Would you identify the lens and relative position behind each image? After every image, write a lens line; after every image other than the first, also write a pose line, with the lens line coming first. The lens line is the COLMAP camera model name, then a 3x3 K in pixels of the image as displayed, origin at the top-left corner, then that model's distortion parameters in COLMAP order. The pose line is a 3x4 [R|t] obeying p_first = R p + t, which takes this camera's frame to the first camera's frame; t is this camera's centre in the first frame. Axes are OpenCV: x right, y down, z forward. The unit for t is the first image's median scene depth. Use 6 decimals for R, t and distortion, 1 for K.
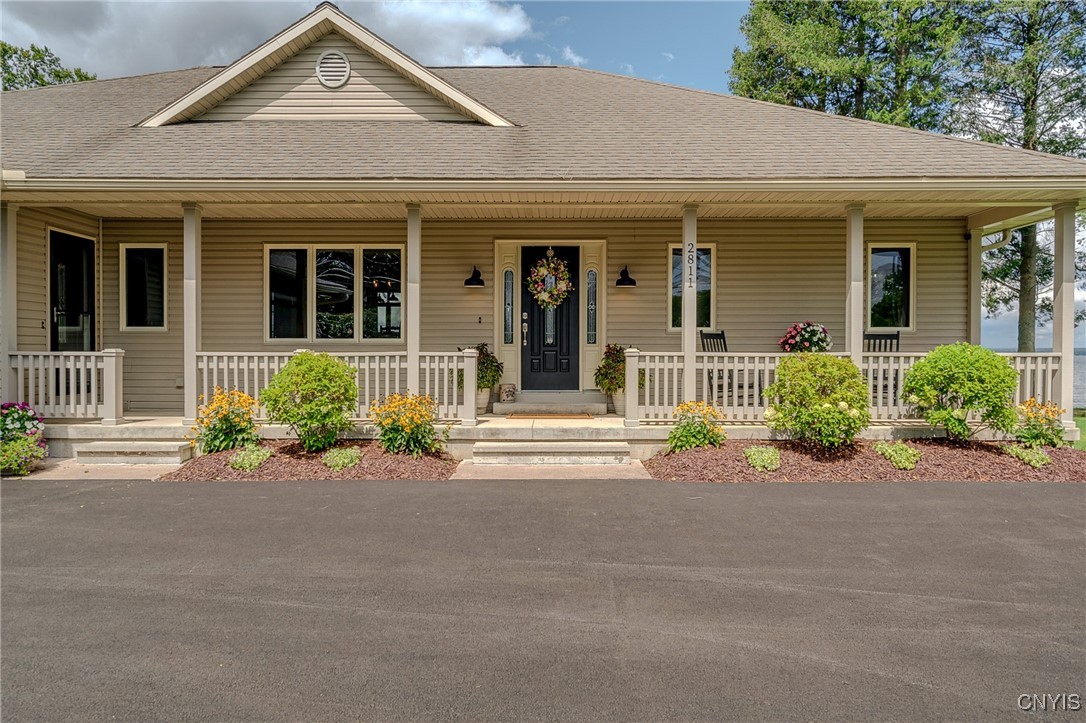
lens RADIAL K [[679.7, 0, 543.0], [0, 679.7, 361.5], [0, 0, 1]] dist [-0.001938, 0.021078]
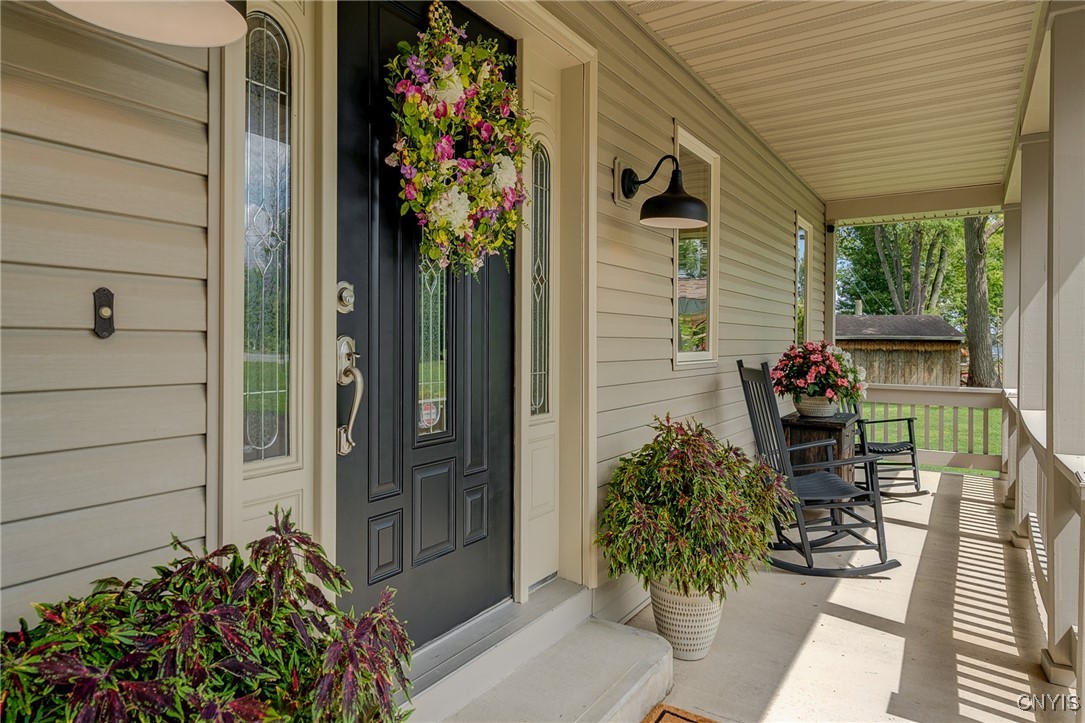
lens RADIAL K [[654.1, 0, 528.3], [0, 654.1, 357.7], [0, 0, 1]] dist [0.005362, 0.001184]
pose [[0.556131, -0.014596, 0.830967, -0.159018], [0.008788, 0.999893, 0.011682, -0.055852], [-0.831048, 0.000806, 0.556200, 0.907899]]
